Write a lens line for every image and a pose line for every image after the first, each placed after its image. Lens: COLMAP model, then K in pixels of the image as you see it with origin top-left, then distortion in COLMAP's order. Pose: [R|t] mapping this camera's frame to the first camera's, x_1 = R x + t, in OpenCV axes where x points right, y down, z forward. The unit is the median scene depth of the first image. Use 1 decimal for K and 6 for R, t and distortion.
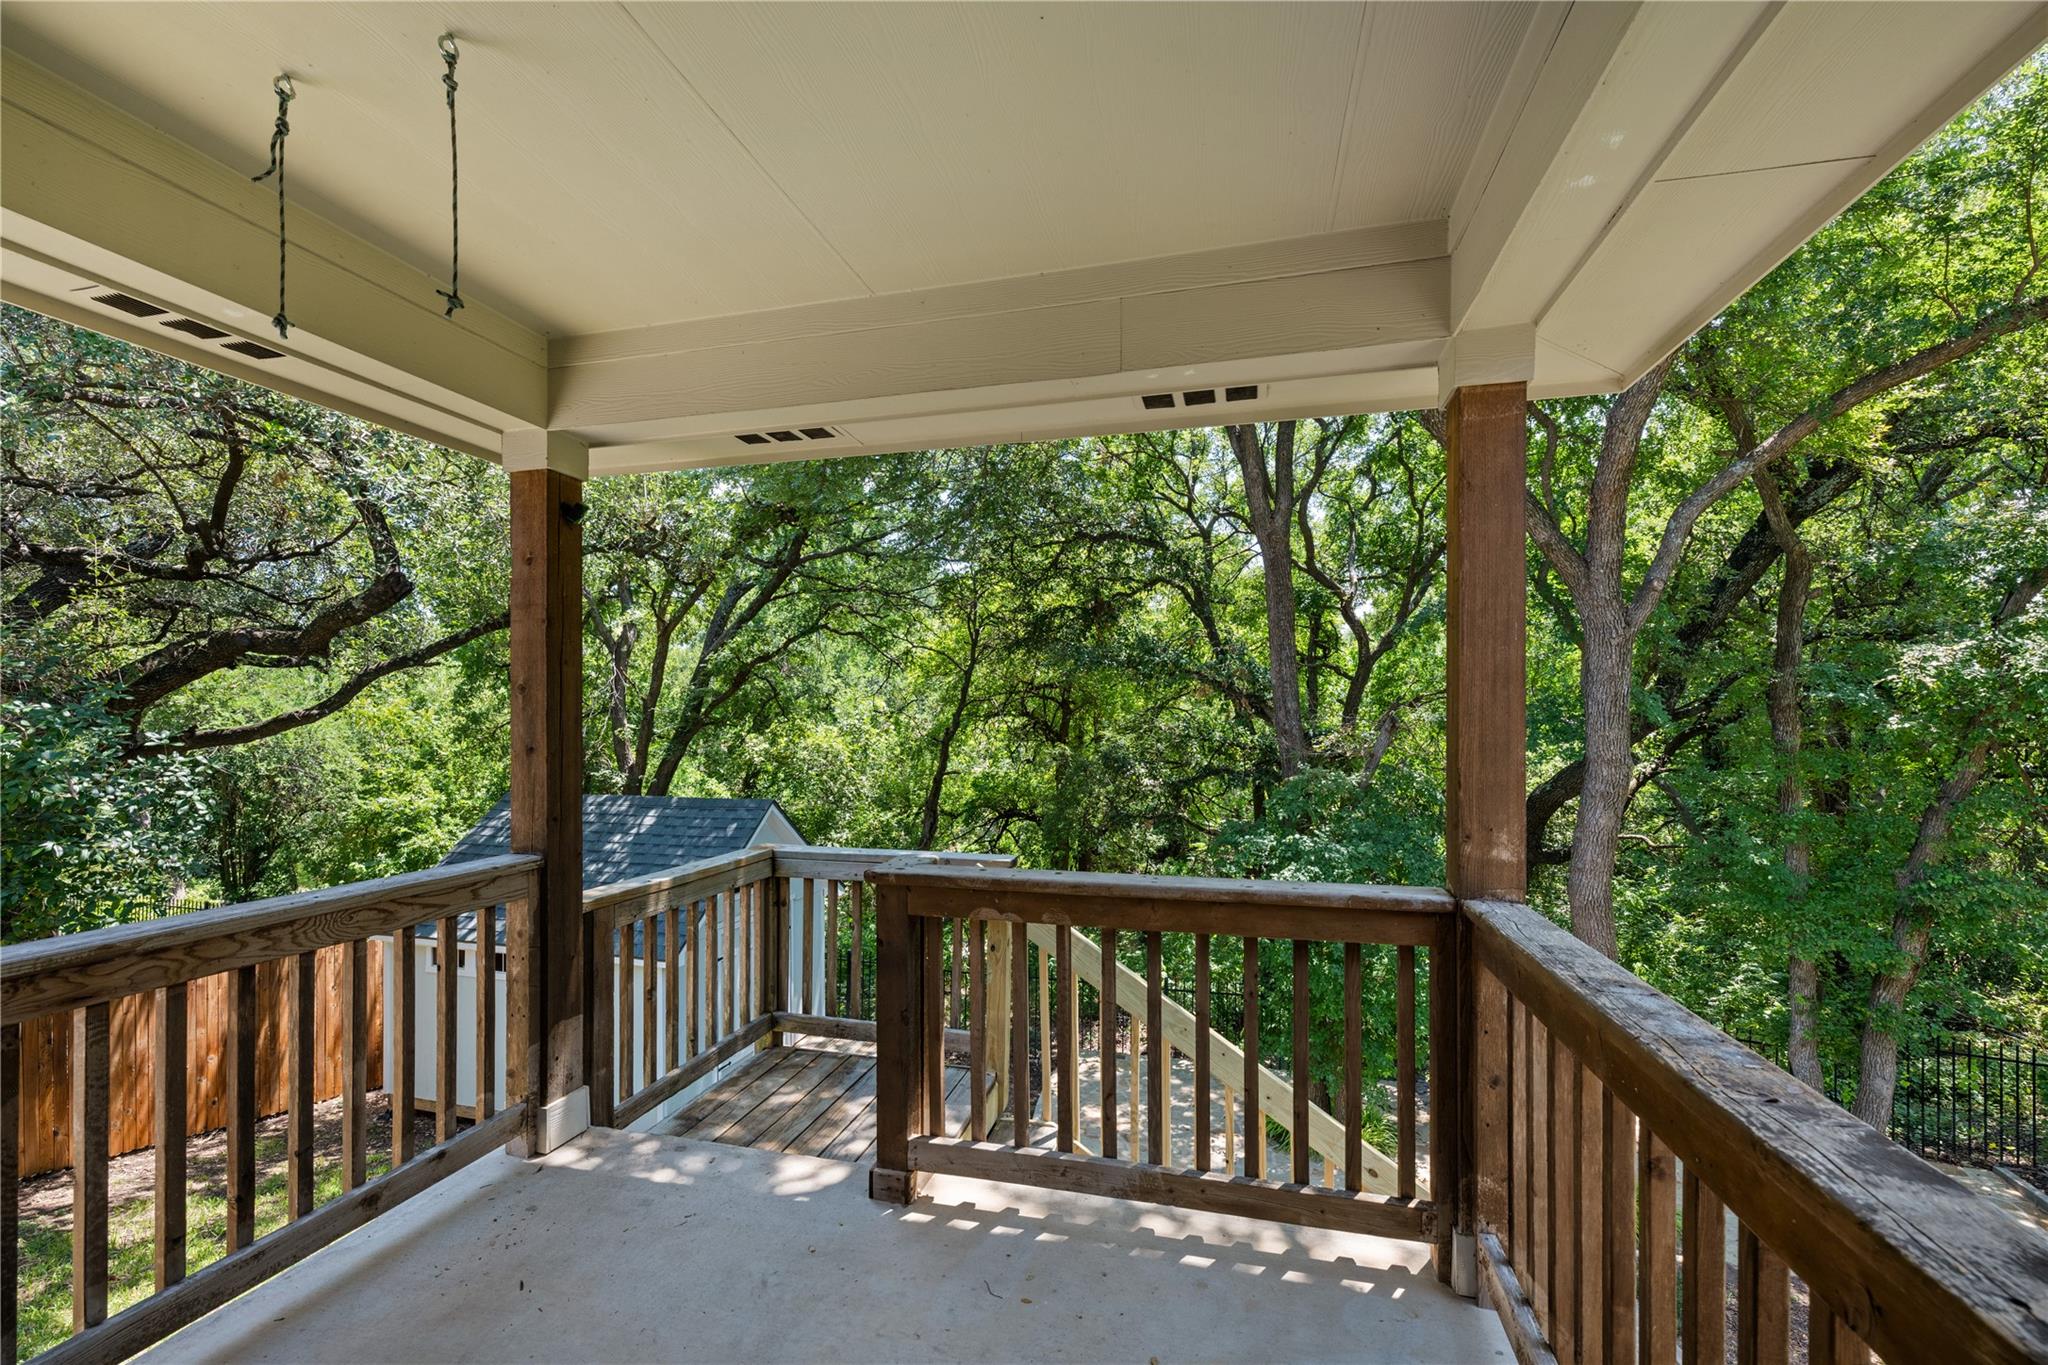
lens RADIAL K [[811.3, 0, 1027.1], [0, 811.3, 714.6], [0, 0, 1]] dist [-0.000071, 0.000377]
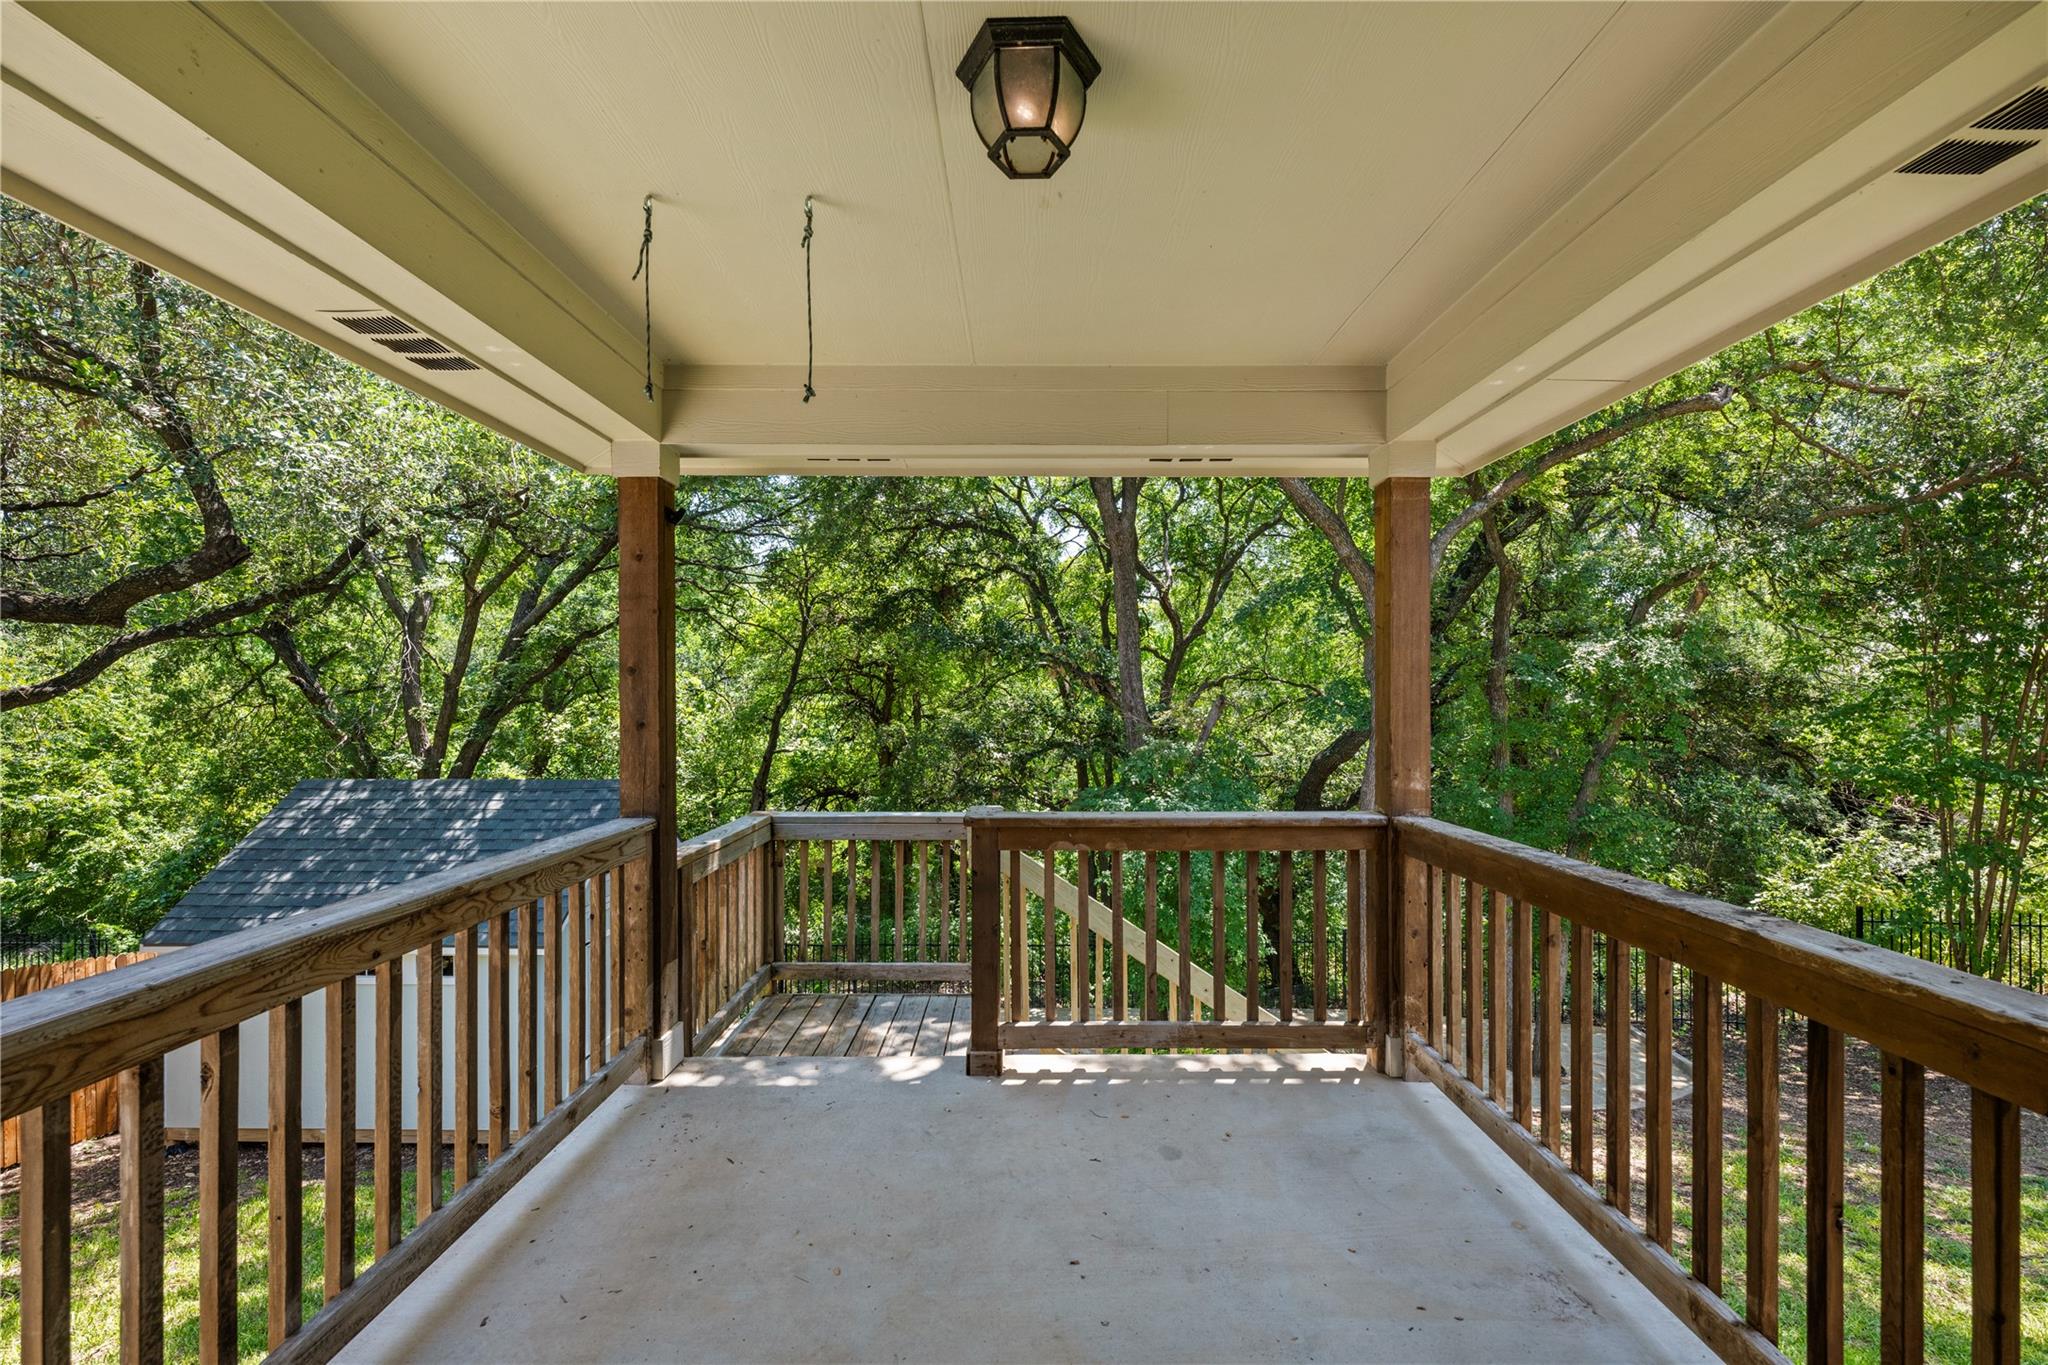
lens RADIAL K [[807.2, 0, 1019.5], [0, 807.2, 691.5], [0, 0, 1]] dist [0.000469, 0.000204]
pose [[0.970120, 0.000809, 0.242625, -0.119414], [-0.000540, 0.999999, -0.001175, -0.000690], [-0.242626, 0.001009, 0.970119, -0.068783]]
